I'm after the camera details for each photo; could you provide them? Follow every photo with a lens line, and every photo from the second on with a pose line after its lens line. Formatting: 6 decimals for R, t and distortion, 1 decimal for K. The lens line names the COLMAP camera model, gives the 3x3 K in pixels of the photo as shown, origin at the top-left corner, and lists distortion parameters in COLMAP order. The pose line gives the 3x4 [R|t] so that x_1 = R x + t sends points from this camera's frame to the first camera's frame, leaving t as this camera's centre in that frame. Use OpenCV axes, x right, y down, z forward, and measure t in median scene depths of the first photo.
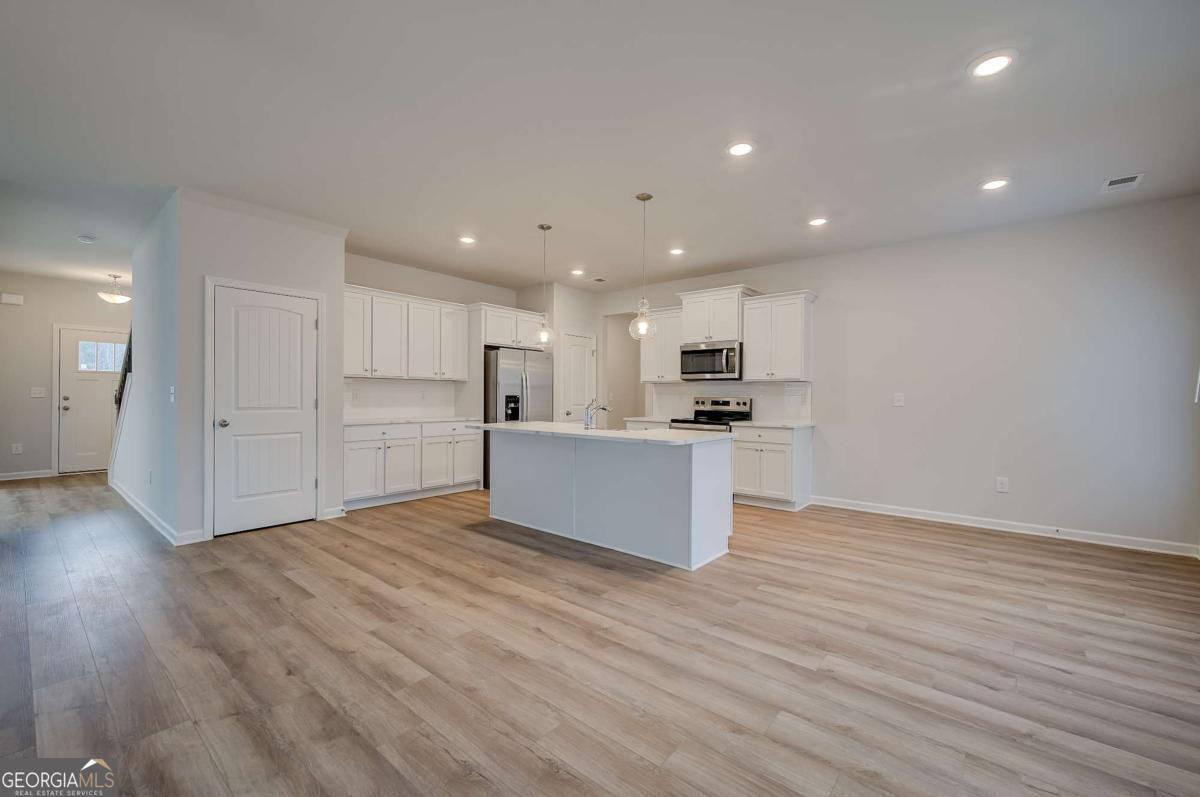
lens RADIAL K [[492.7, 0, 600.0], [0, 492.7, 398.5], [0, 0, 1]] dist [-0.001709, -0.000210]
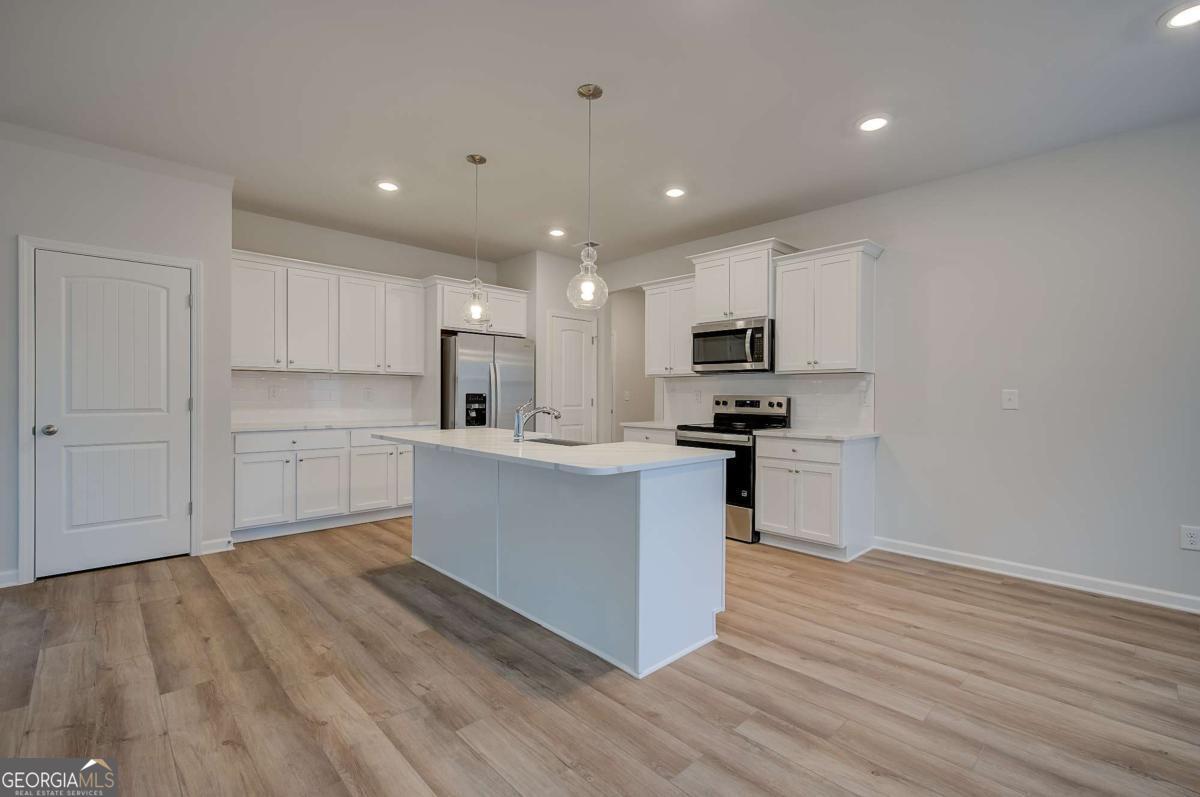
lens RADIAL K [[532.6, 0, 600.0], [0, 532.6, 398.5], [0, 0, 1]] dist [0.001808, -0.000251]
pose [[0.993226, -0.000306, -0.116197, 0.144665], [0.000528, 0.999998, 0.001882, 0.000114], [0.116196, -0.001930, 0.993224, 0.226760]]
